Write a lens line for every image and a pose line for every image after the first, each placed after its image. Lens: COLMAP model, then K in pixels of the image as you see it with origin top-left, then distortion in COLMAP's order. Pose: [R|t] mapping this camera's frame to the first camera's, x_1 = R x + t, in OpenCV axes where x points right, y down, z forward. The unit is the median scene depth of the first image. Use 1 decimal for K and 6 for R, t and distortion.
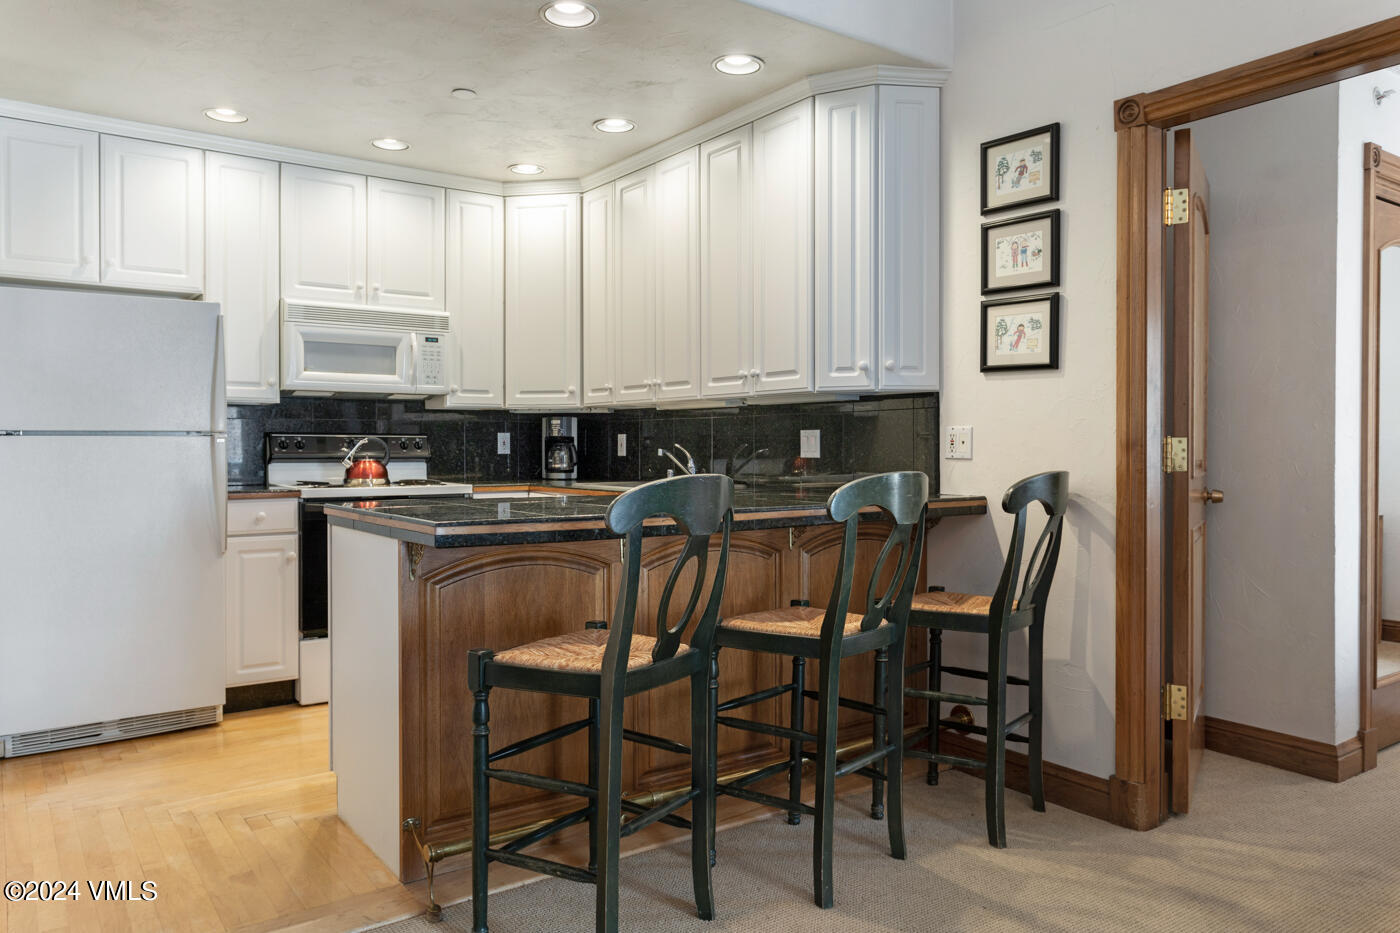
lens RADIAL K [[1024.1, 0, 694.0], [0, 1024.1, 470.5], [0, 0, 1]] dist [-0.009891, 0.001104]
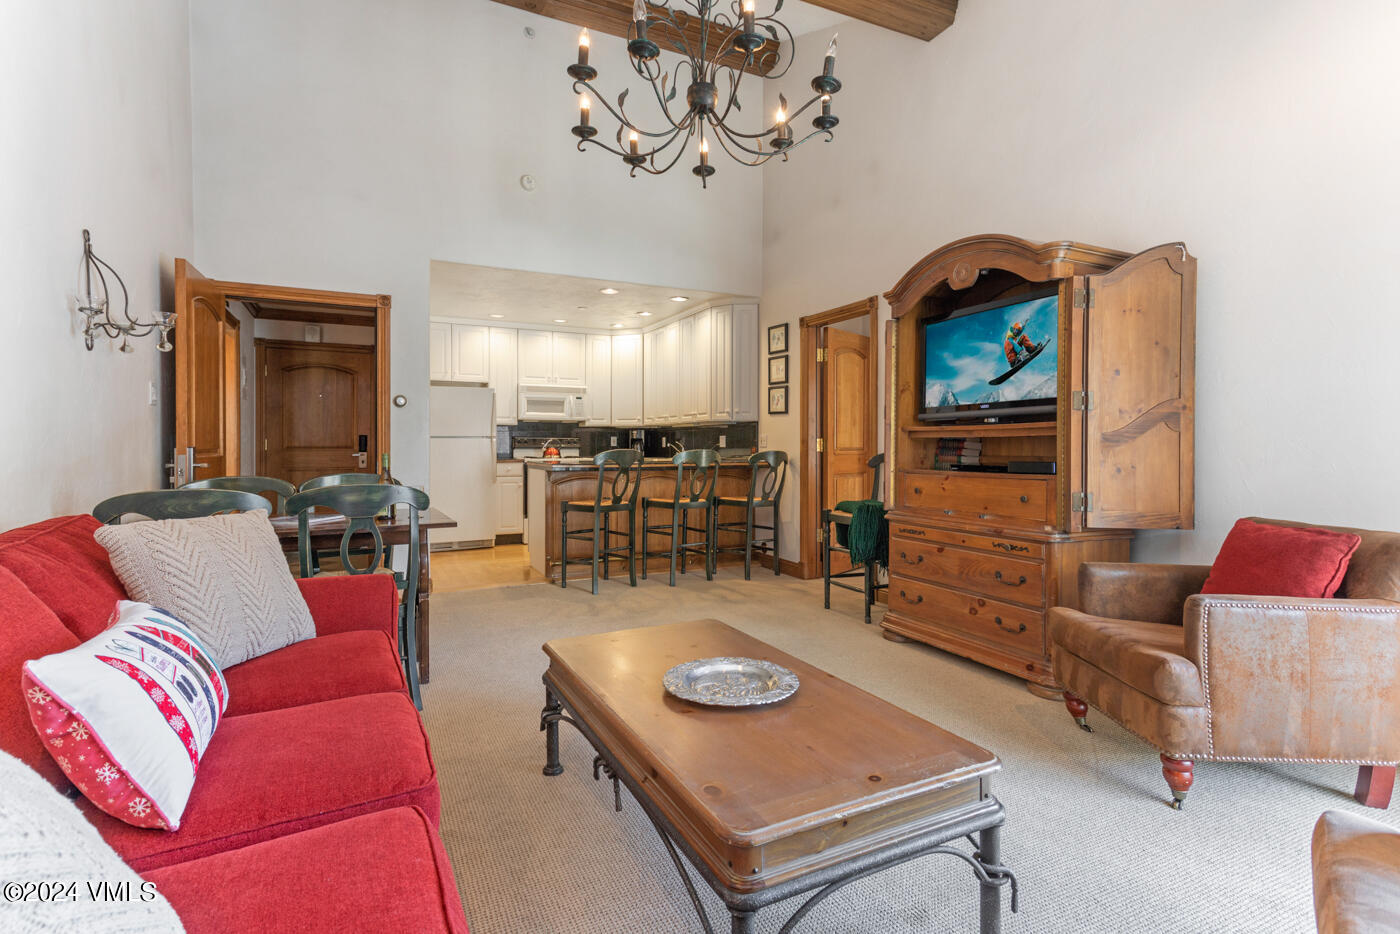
lens RADIAL K [[681.3, 0, 706.2], [0, 681.3, 454.5], [0, 0, 1]] dist [0.000432, -0.000001]
pose [[0.990510, 0.003462, -0.137398, 0.316737], [-0.004795, 0.999945, -0.009376, 0.022290], [0.137358, 0.009946, 0.990472, -0.659720]]
